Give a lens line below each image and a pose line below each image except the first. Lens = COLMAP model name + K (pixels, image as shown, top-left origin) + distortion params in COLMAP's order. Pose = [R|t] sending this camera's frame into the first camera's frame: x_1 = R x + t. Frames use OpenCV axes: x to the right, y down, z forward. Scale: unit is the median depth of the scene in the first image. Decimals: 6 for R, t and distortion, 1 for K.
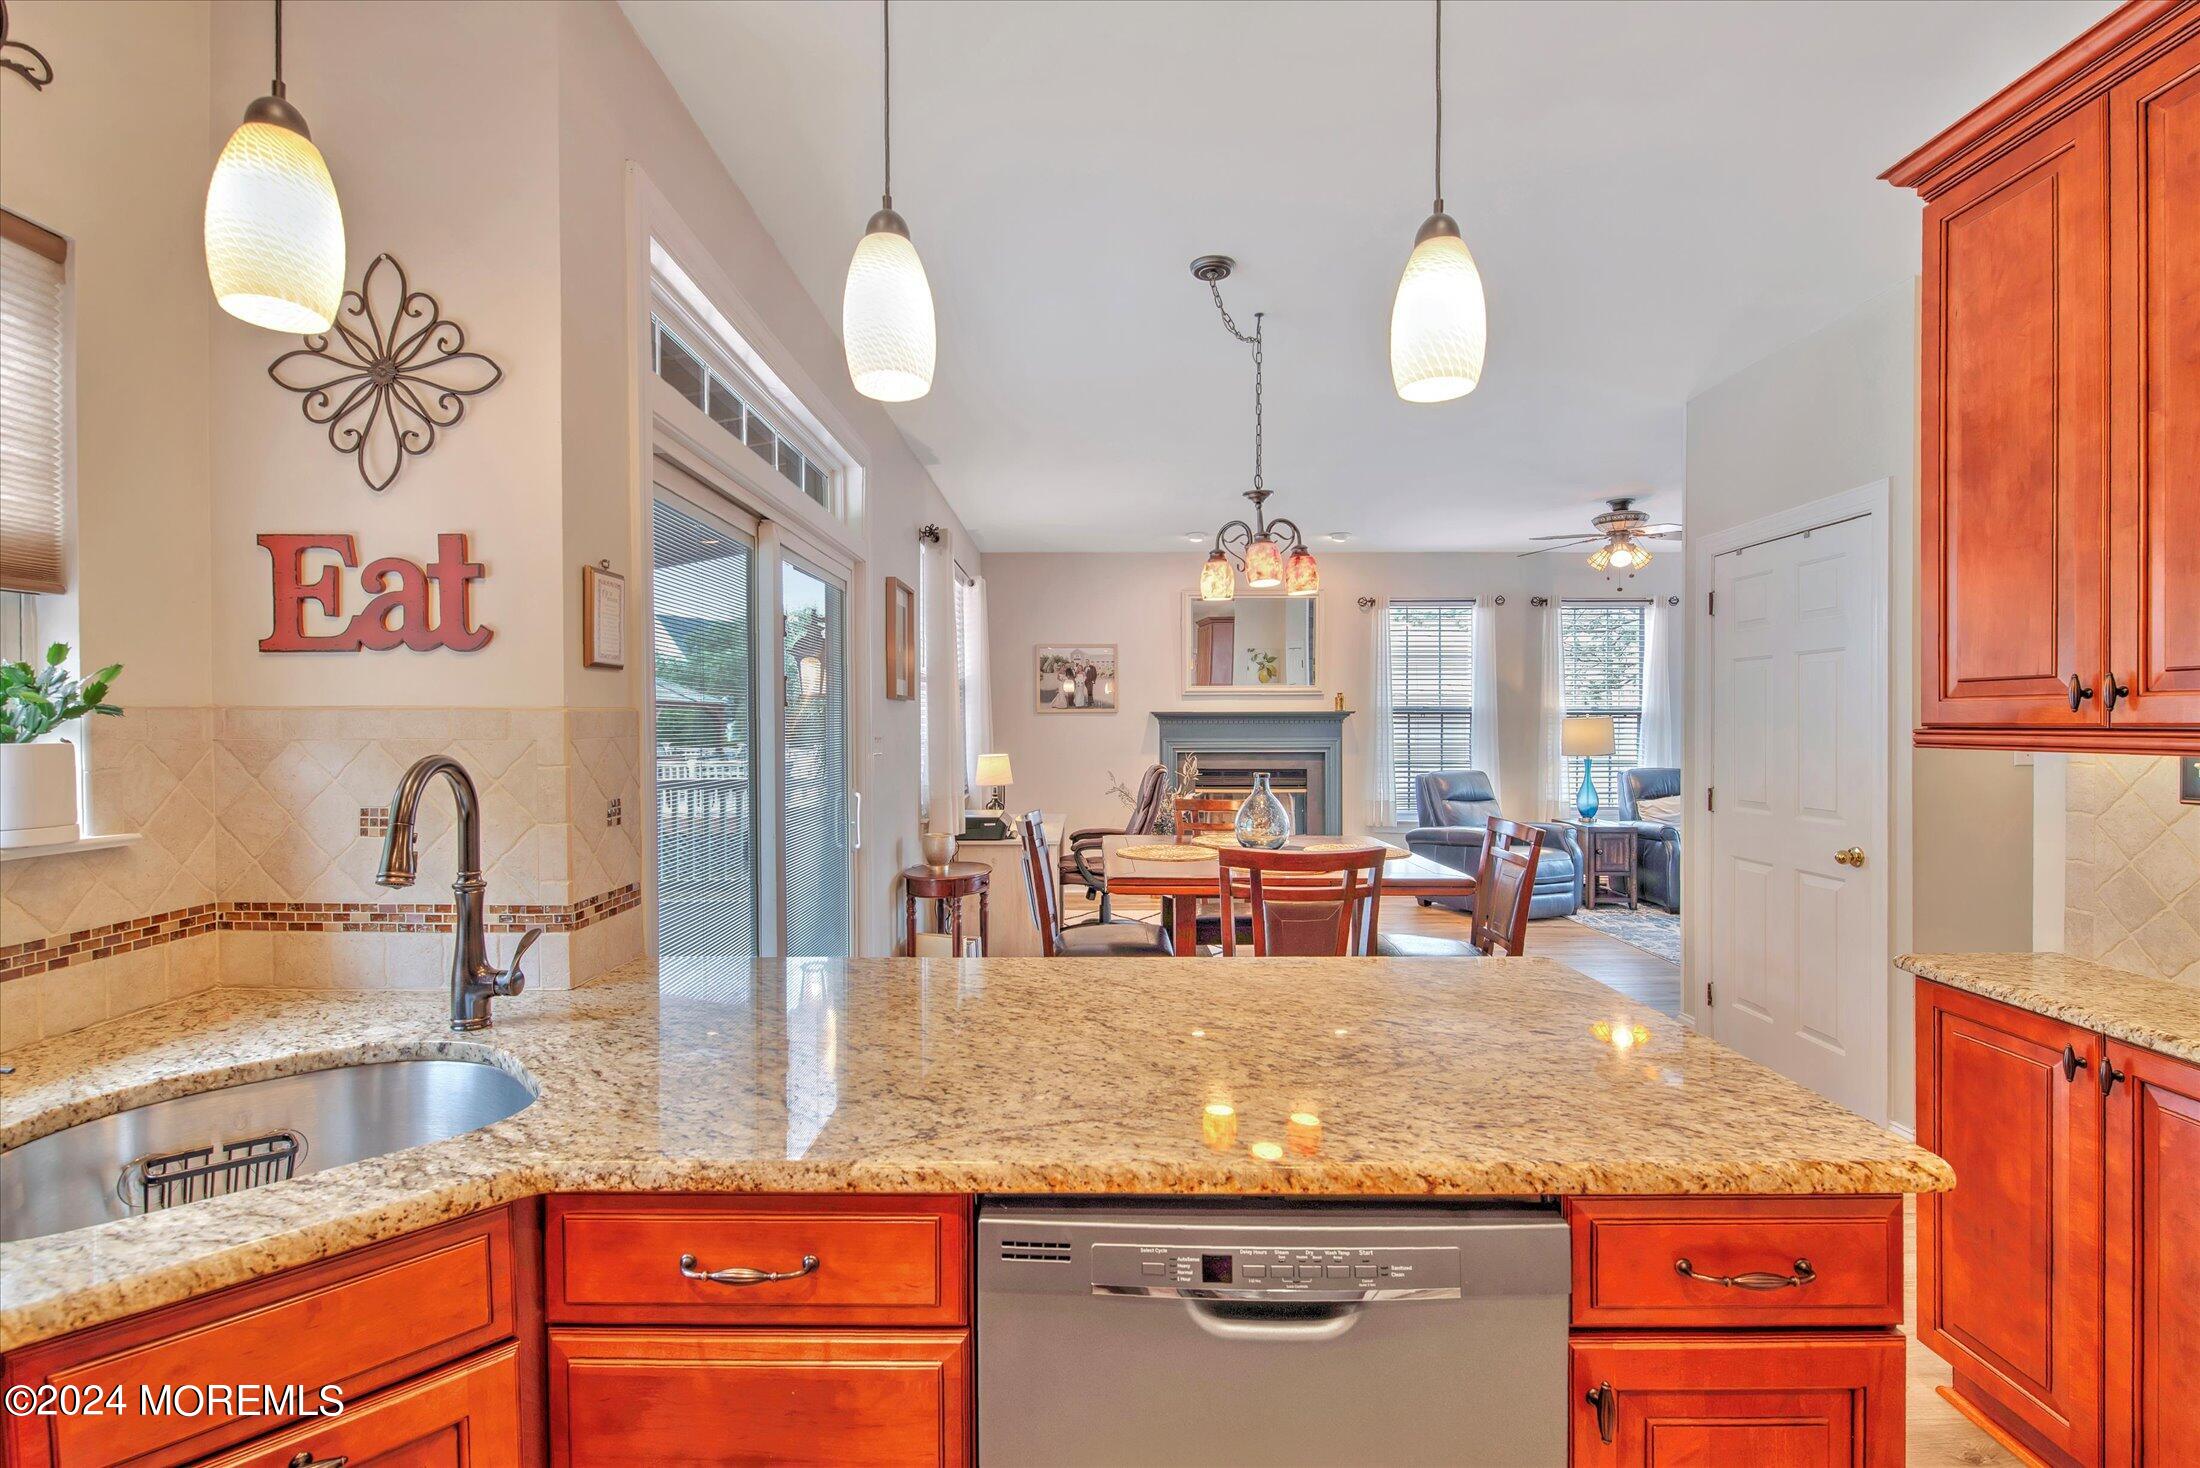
lens RADIAL K [[955.0, 0, 1092.7], [0, 955.0, 737.8], [0, 0, 1]] dist [-0.004769, -0.007553]
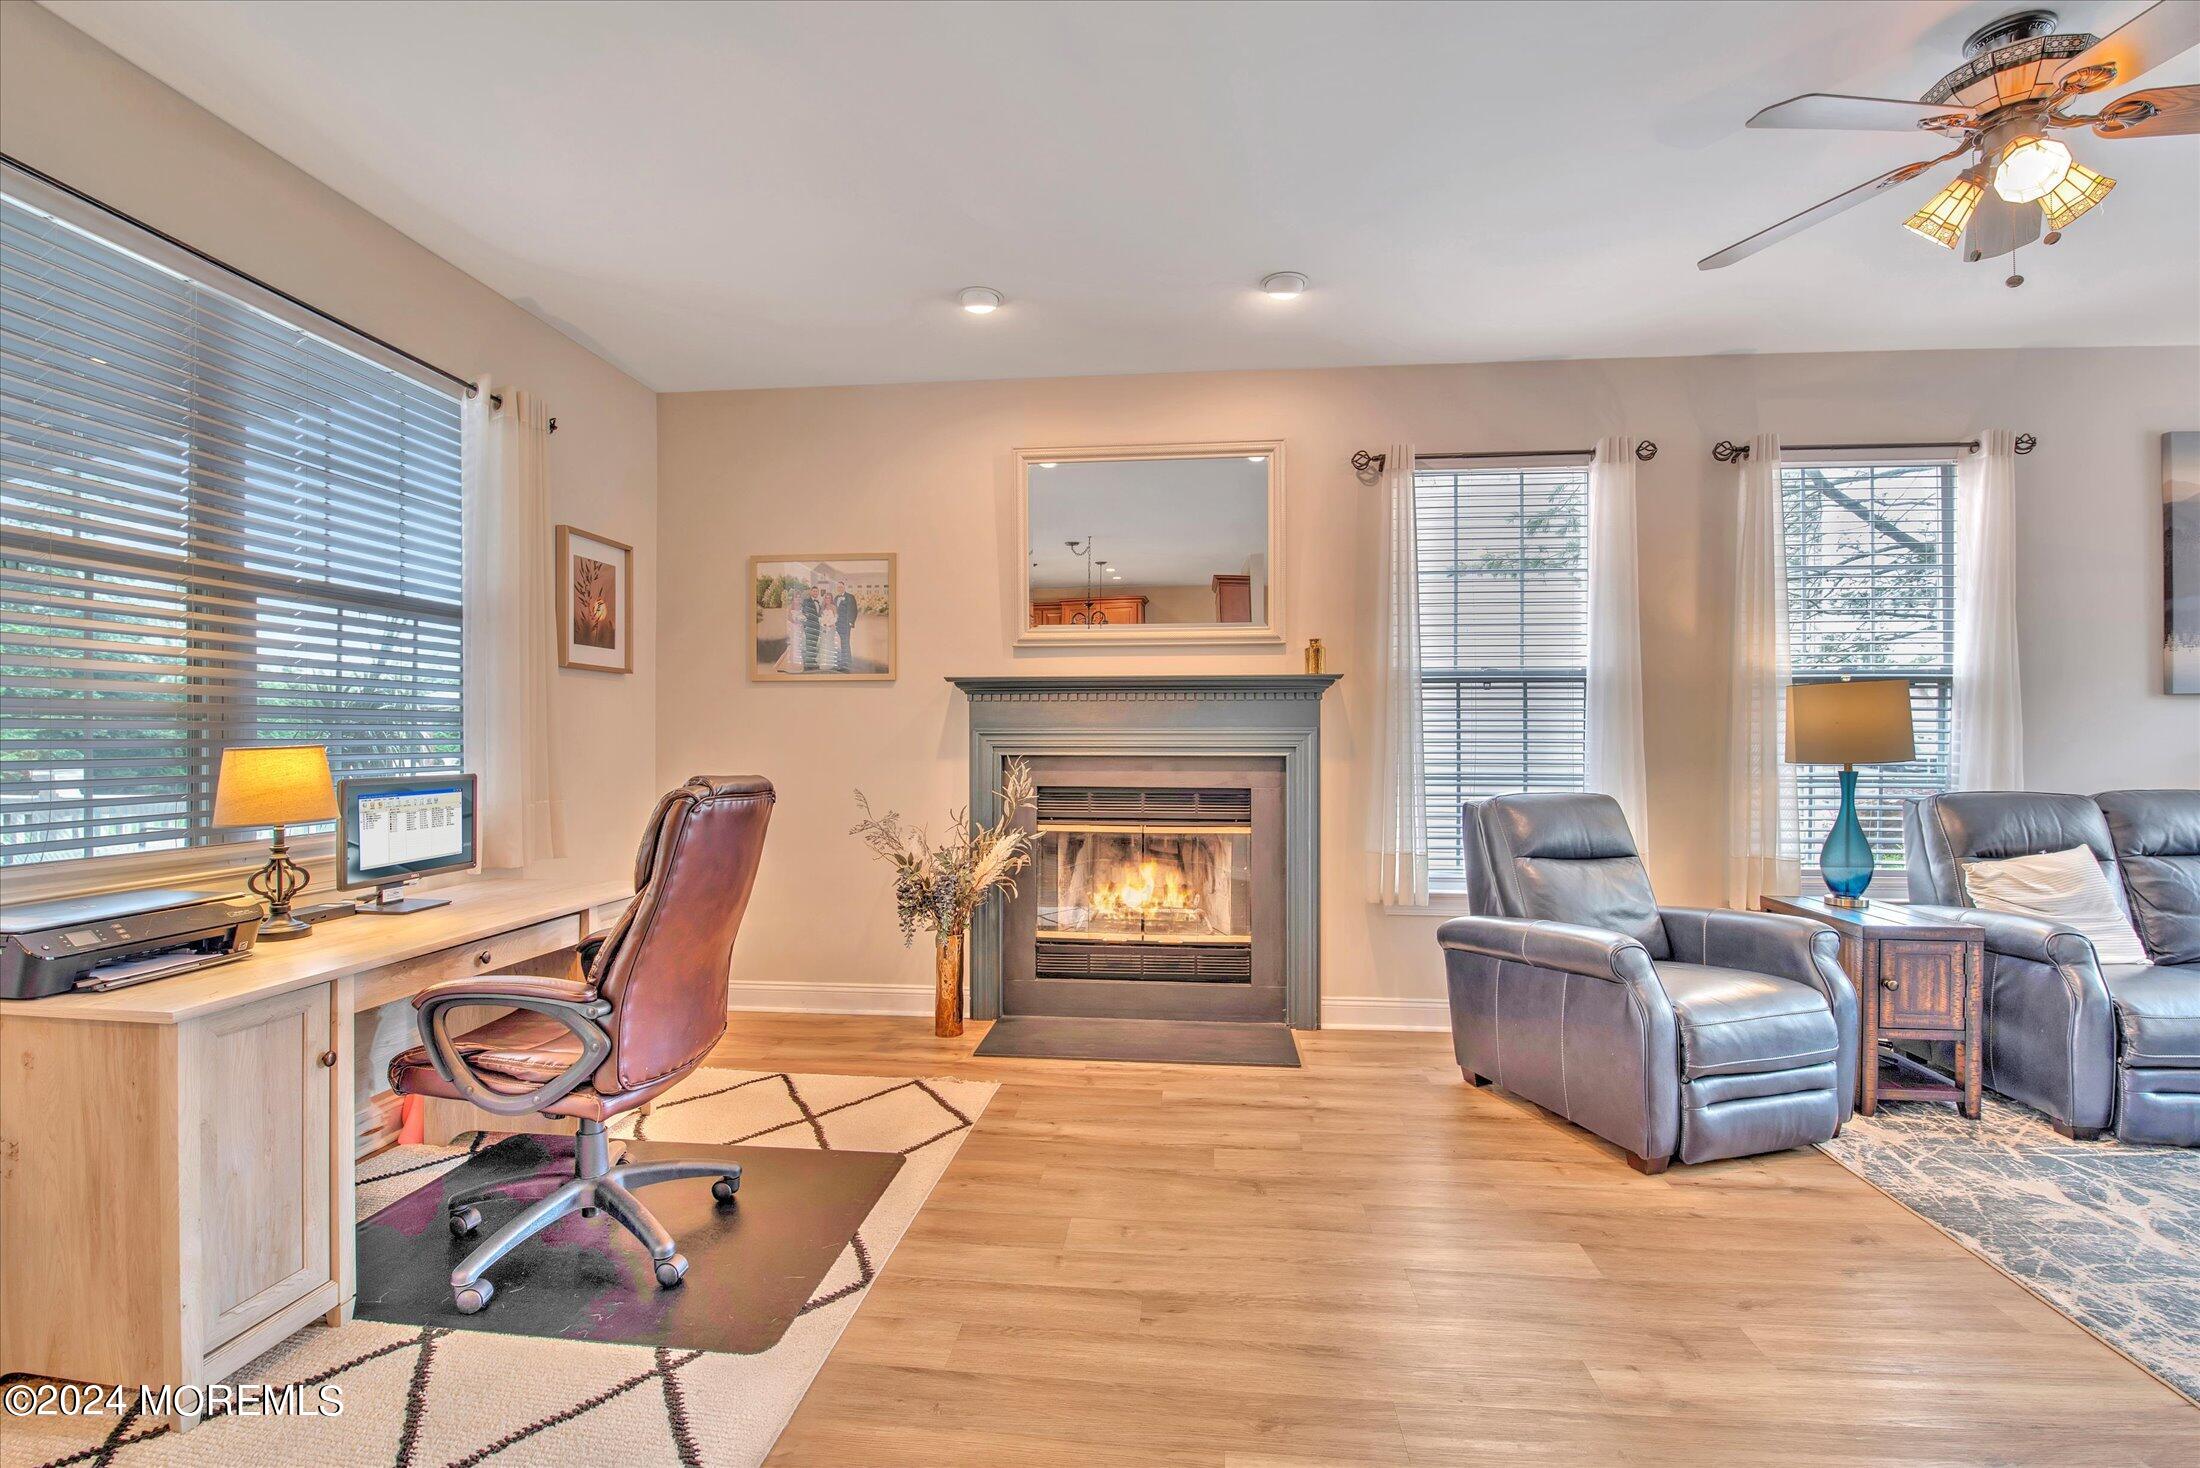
lens RADIAL K [[957.5, 0, 1101.2], [0, 957.5, 741.2], [0, 0, 1]] dist [-0.007818, -0.005447]
pose [[0.994384, 0.001977, -0.105818, 0.200598], [-0.003241, 0.999925, -0.011770, 0.013930], [0.105787, 0.012047, 0.994316, 0.483614]]
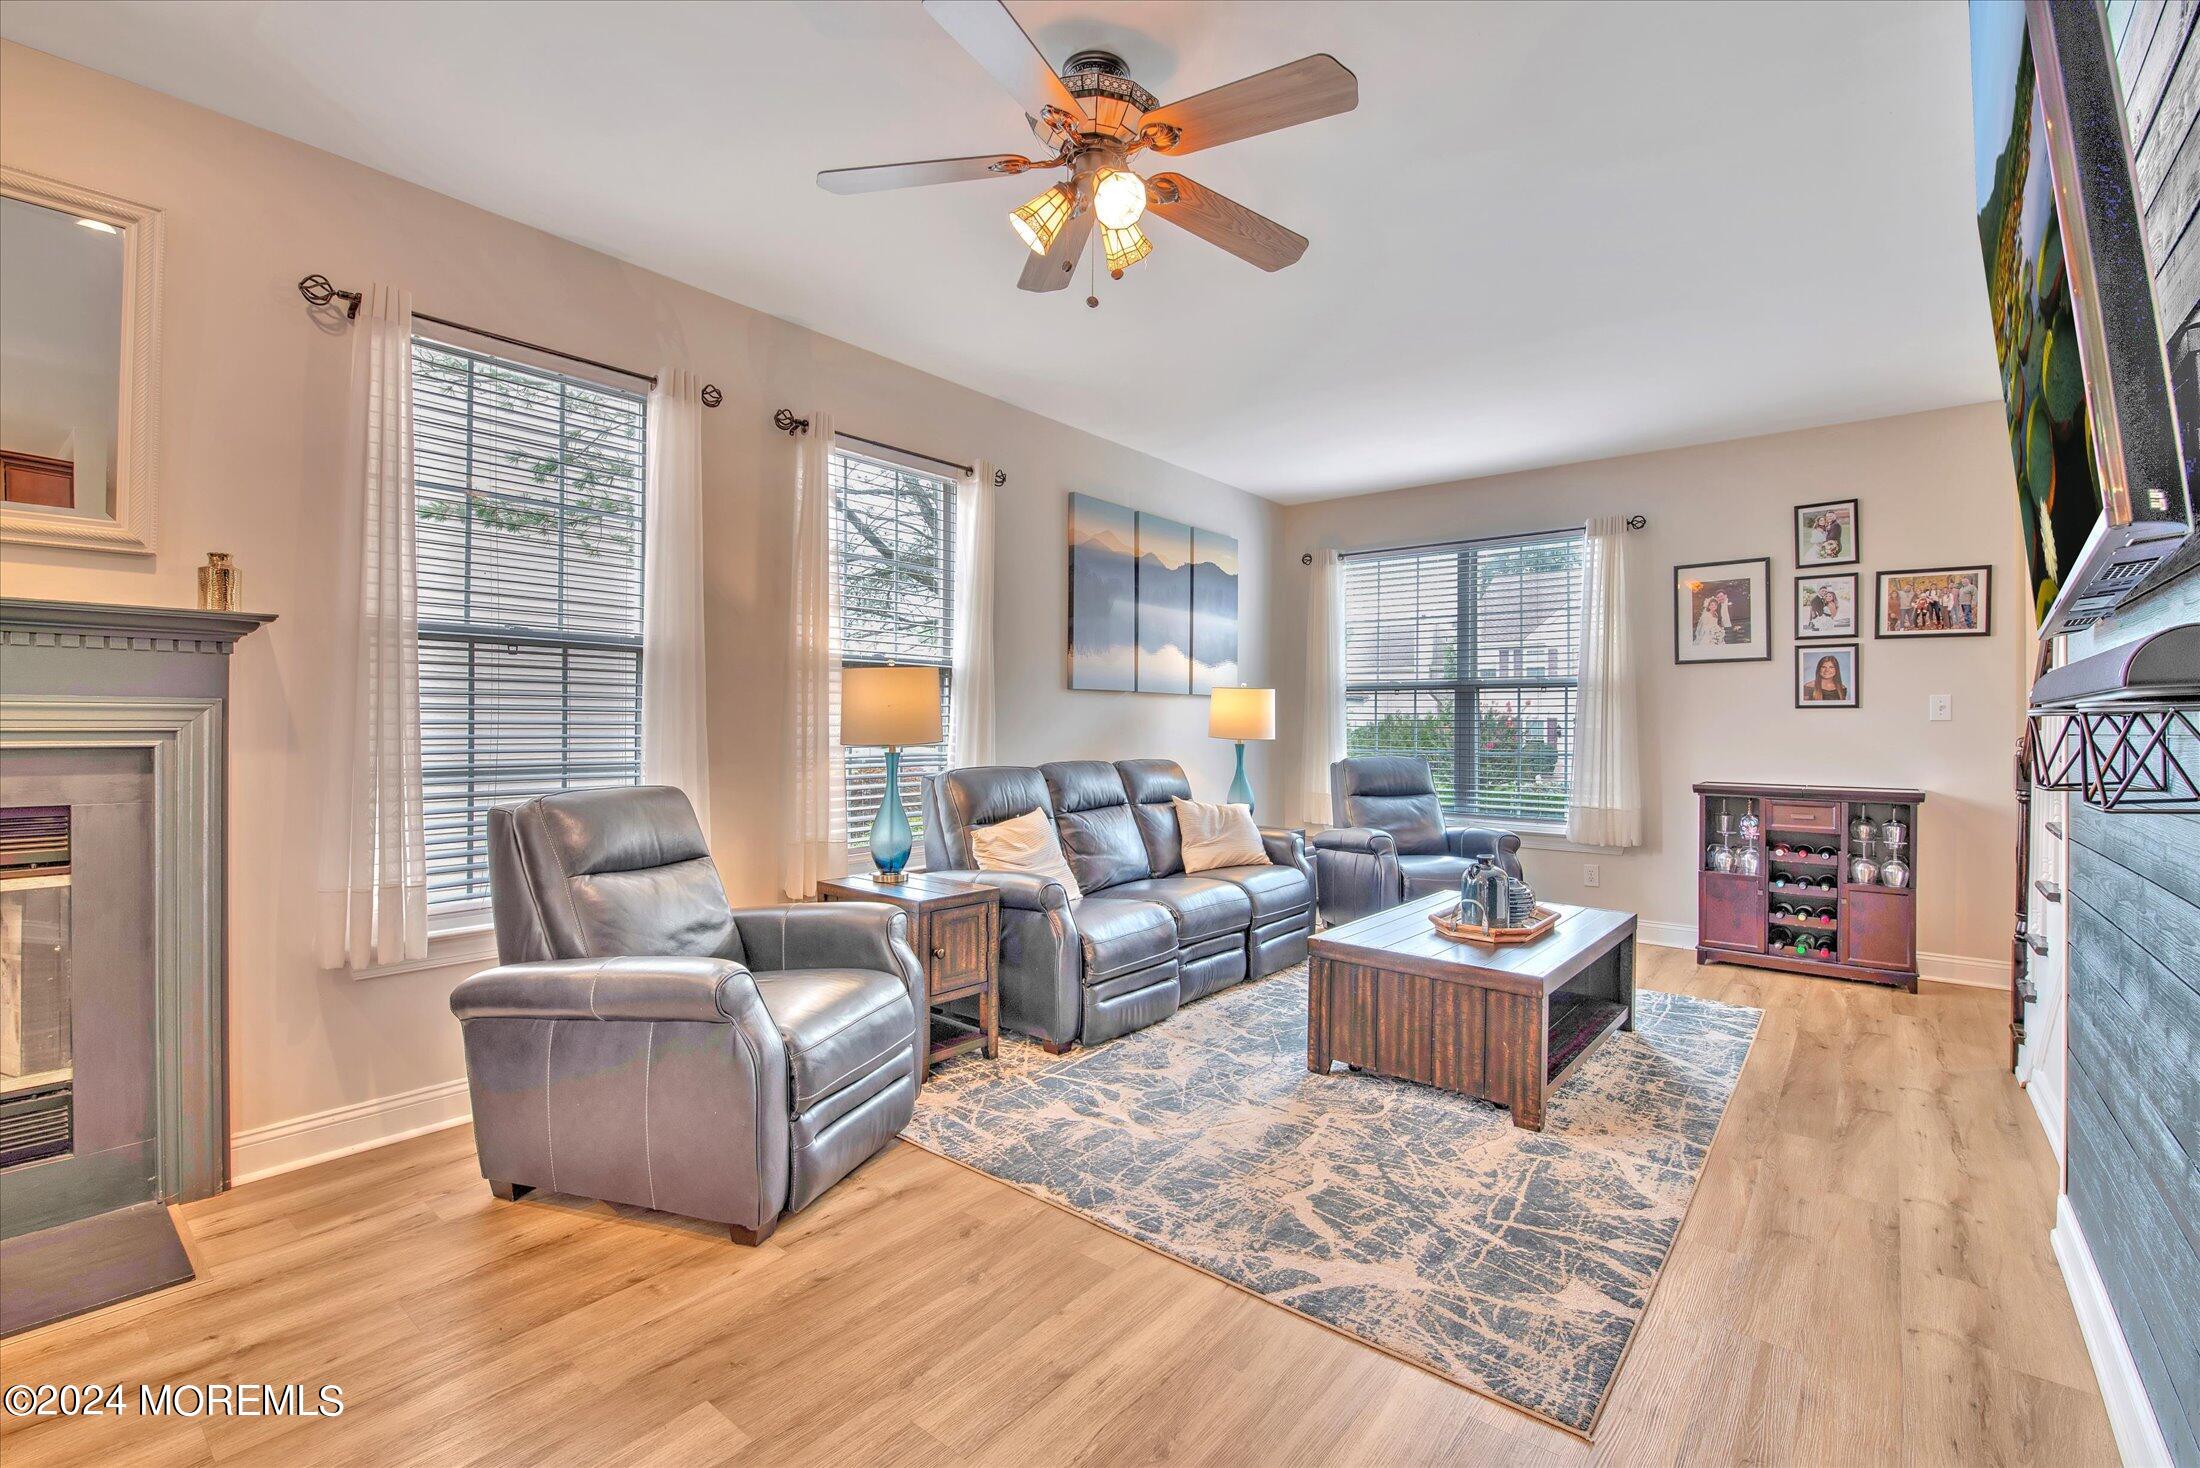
lens RADIAL K [[955.0, 0, 1104.2], [0, 955.0, 718.1], [0, 0, 1]] dist [-0.004769, -0.007553]
pose [[0.633231, 0.009305, 0.773907, 0.204859], [0.005786, 0.999843, -0.016757, 0.013256], [-0.773941, 0.015089, 0.633078, 0.587275]]
